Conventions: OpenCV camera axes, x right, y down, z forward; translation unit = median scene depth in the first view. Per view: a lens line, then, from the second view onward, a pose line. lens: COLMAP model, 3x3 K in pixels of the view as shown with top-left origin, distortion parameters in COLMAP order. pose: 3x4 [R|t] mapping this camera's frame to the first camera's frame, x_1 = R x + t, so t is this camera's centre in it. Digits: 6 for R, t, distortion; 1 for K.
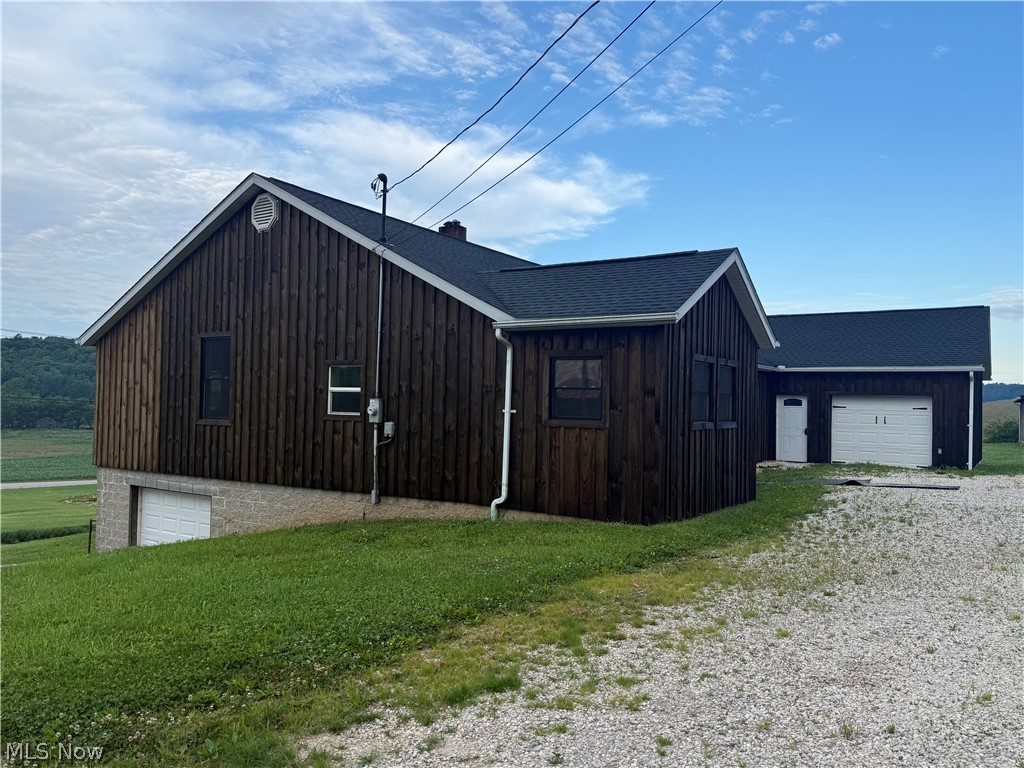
lens RADIAL K [[786.4, 0, 512.0], [0, 786.4, 384.0], [0, 0, 1]] dist [0.106993, -0.206199]
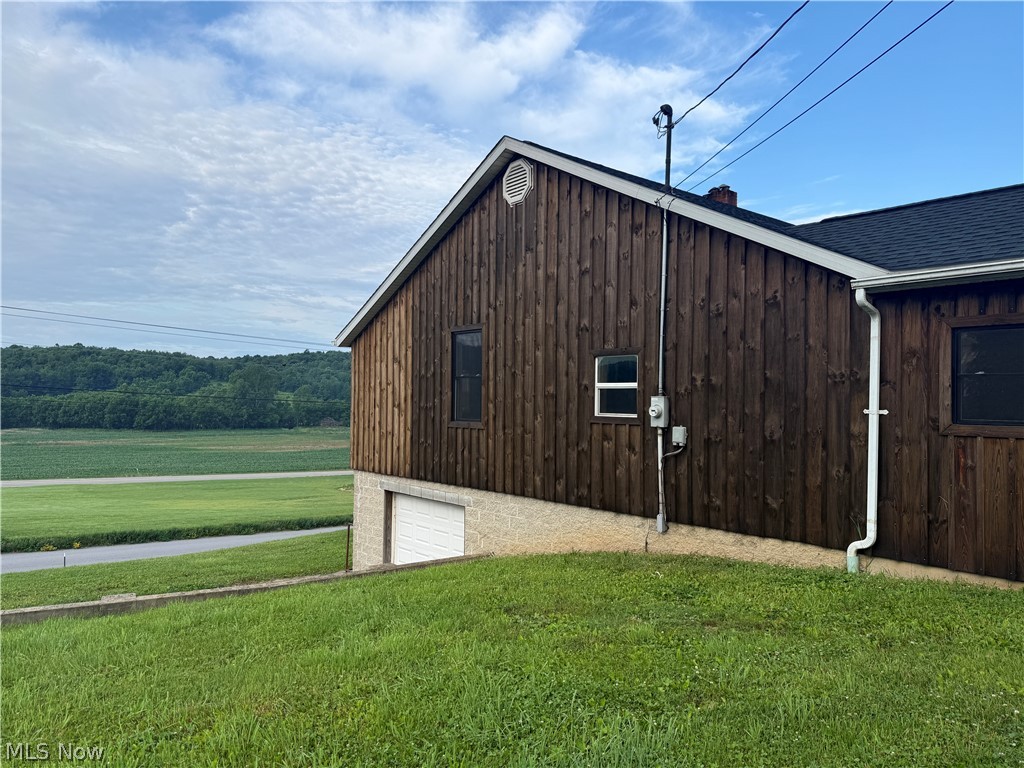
lens RADIAL K [[749.9, 0, 509.6], [0, 749.9, 401.4], [0, 0, 1]] dist [0.180423, -0.262477]
pose [[0.956958, -0.007134, -0.290140, -0.075684], [0.012696, 0.999770, 0.017292, 0.006992], [0.289950, -0.020231, 0.956828, 0.189303]]
